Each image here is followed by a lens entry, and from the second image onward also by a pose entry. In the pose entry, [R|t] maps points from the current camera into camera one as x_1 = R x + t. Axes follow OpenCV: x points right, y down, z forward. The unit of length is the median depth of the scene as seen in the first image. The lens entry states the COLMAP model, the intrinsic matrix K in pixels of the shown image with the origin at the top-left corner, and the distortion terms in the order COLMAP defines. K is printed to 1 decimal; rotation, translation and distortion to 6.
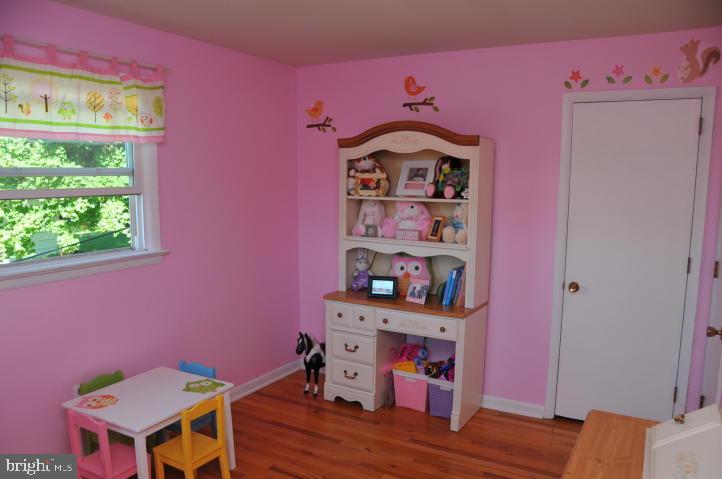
lens RADIAL K [[551.3, 0, 369.9], [0, 551.3, 252.1], [0, 0, 1]] dist [-0.123459, 0.008700]
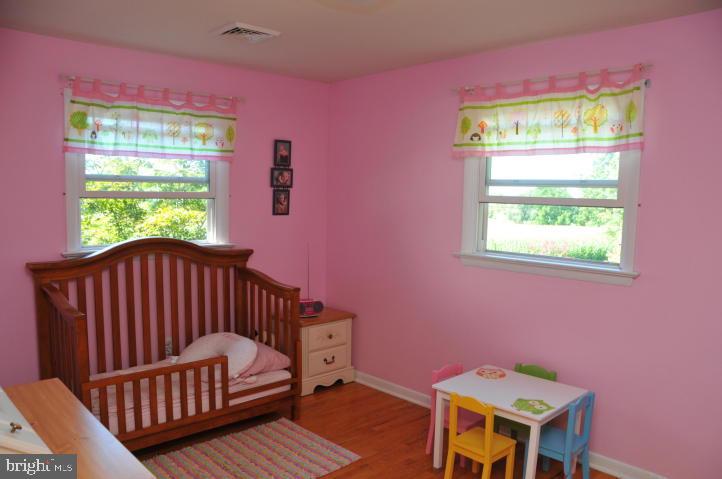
lens RADIAL K [[551.3, 0, 369.9], [0, 551.3, 252.1], [0, 0, 1]] dist [-0.123459, 0.008700]
pose [[-0.316278, 0.077130, -0.945526, 0.670922], [-0.152701, 0.979554, 0.130984, -0.098300], [0.936296, 0.185810, -0.298034, 0.994744]]
